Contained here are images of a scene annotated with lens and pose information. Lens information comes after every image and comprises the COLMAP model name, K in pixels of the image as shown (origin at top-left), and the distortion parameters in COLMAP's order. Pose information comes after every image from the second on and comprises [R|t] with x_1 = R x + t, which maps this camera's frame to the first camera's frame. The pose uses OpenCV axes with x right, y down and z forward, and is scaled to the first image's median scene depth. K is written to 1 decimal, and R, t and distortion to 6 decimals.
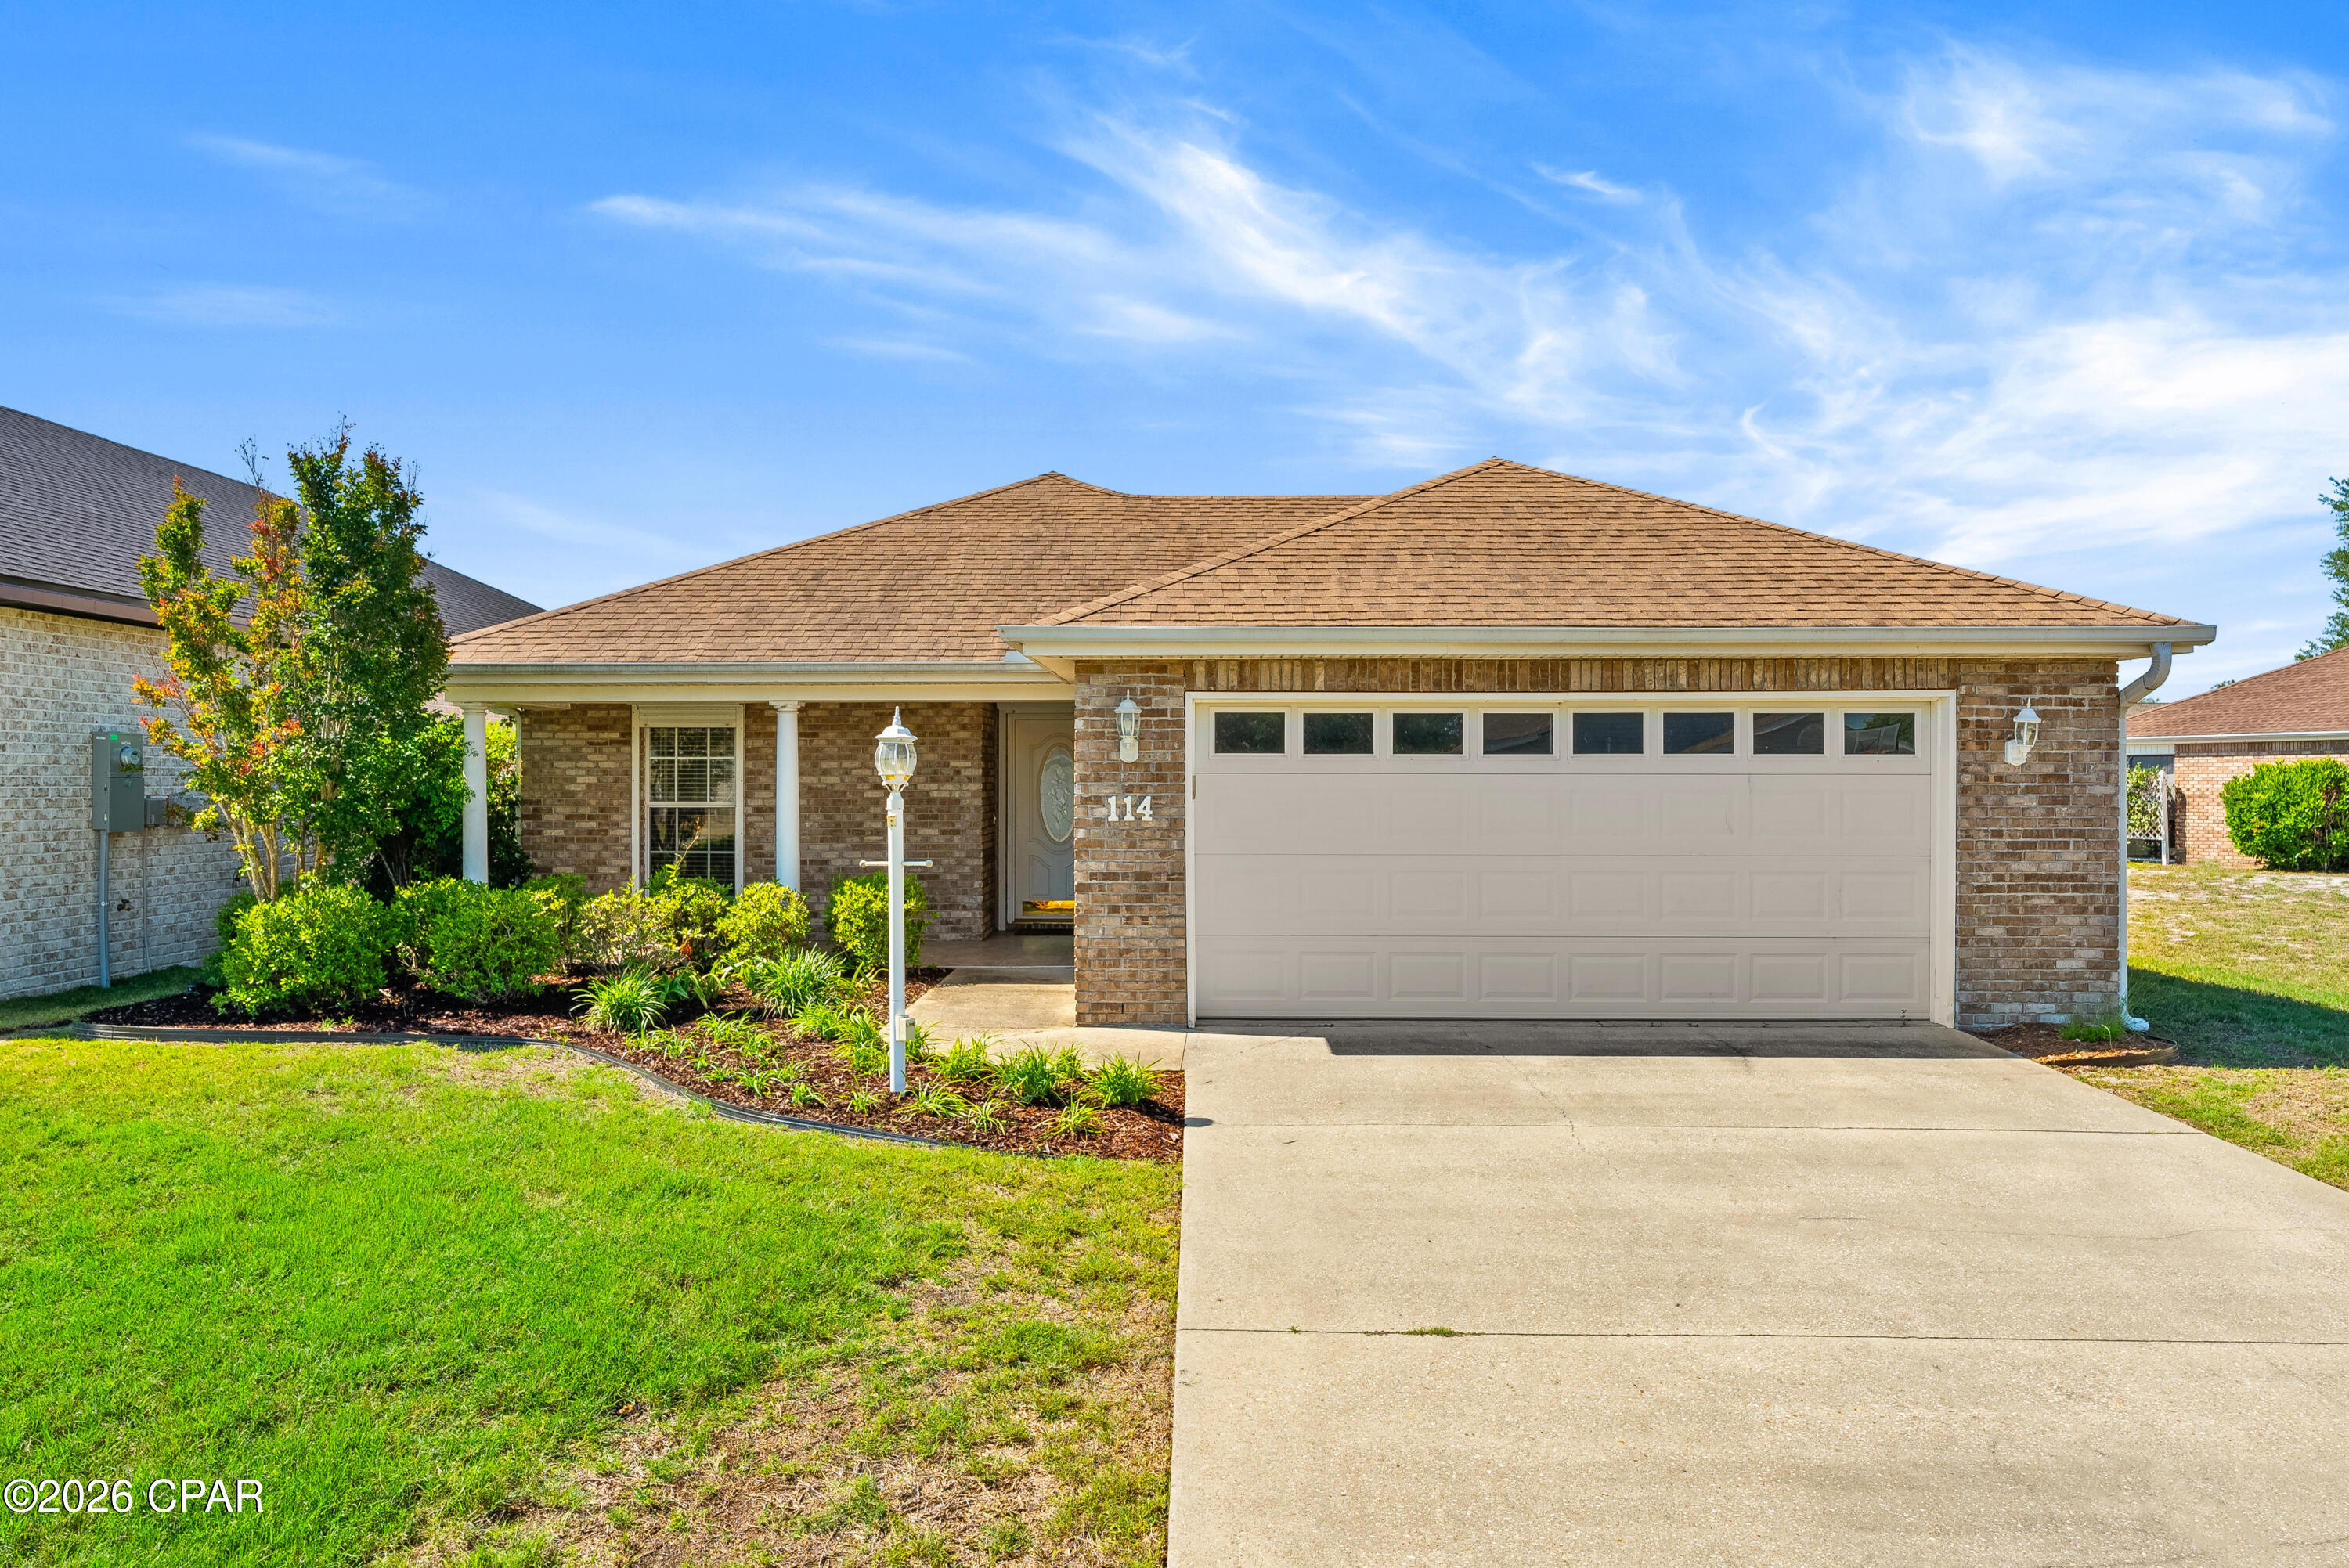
lens RADIAL K [[1586.9, 0, 1165.7], [0, 1586.9, 752.4], [0, 0, 1]] dist [-0.010366, -0.003637]
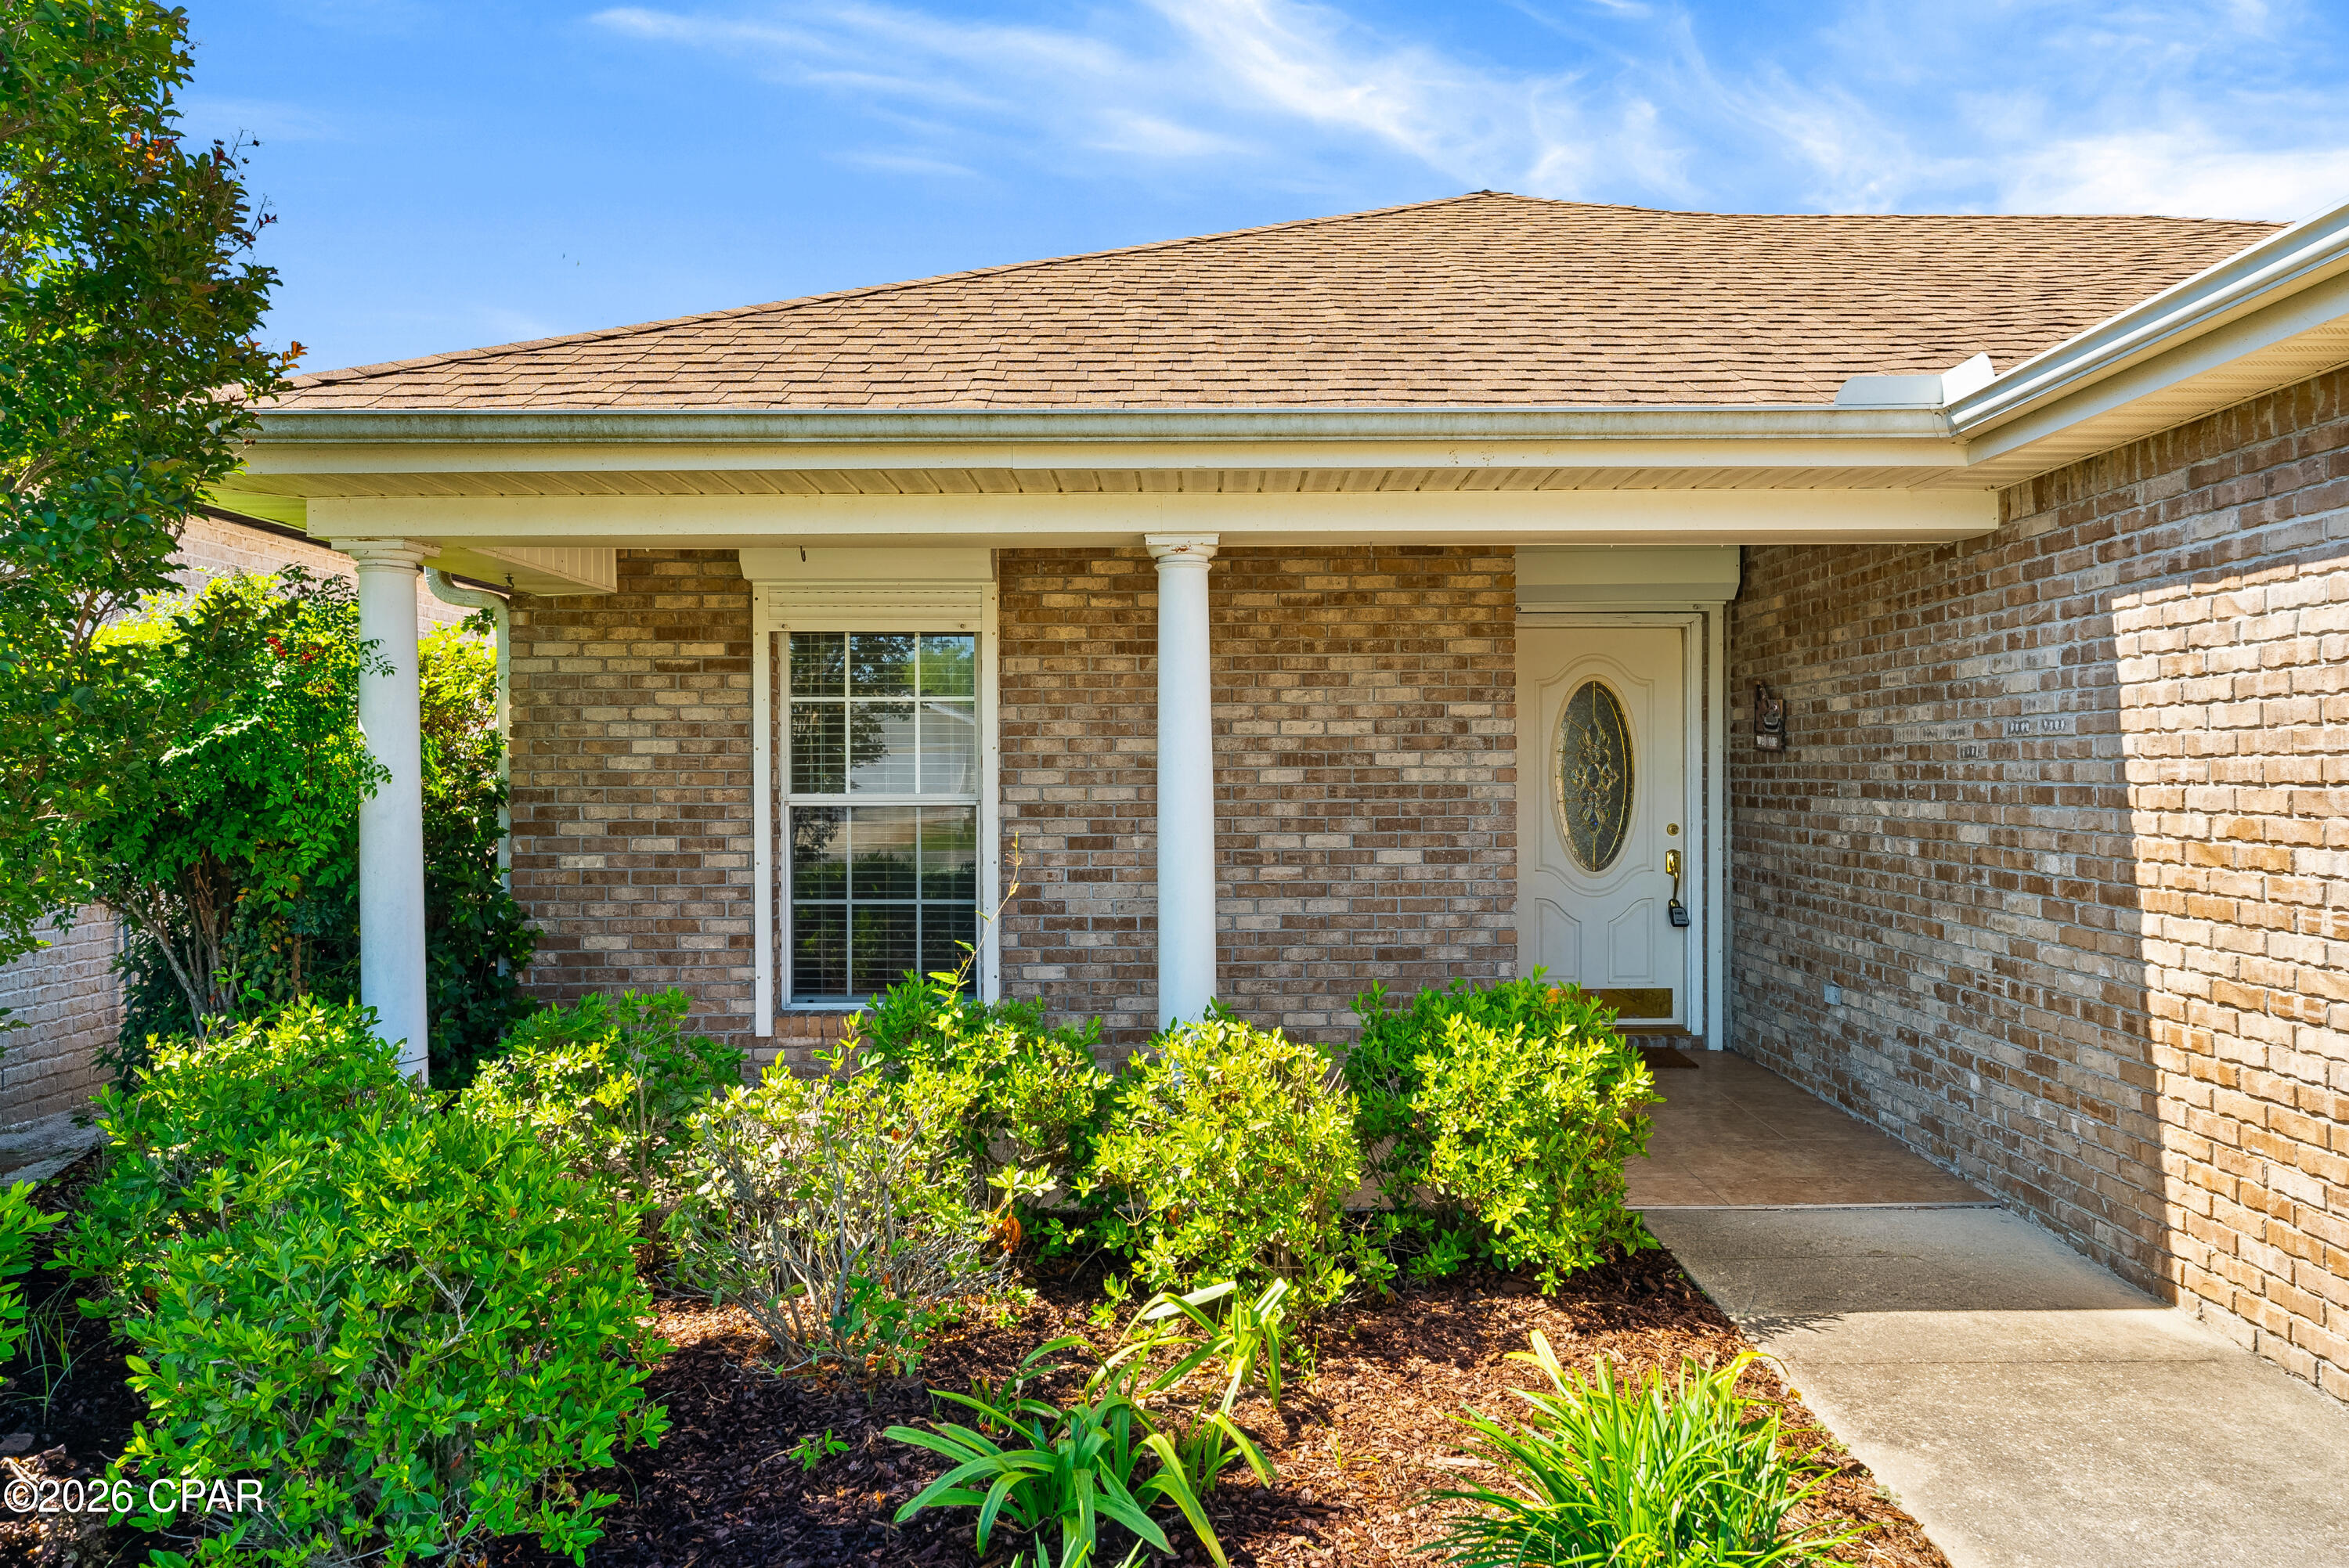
lens RADIAL K [[1586.9, 0, 1206.6], [0, 1586.9, 777.8], [0, 0, 1]] dist [-0.010366, -0.003637]
pose [[0.999666, -0.003439, 0.025598, -0.217785], [0.002945, 0.999810, 0.019292, 0.017941], [-0.025660, -0.019210, 0.999486, 0.538824]]
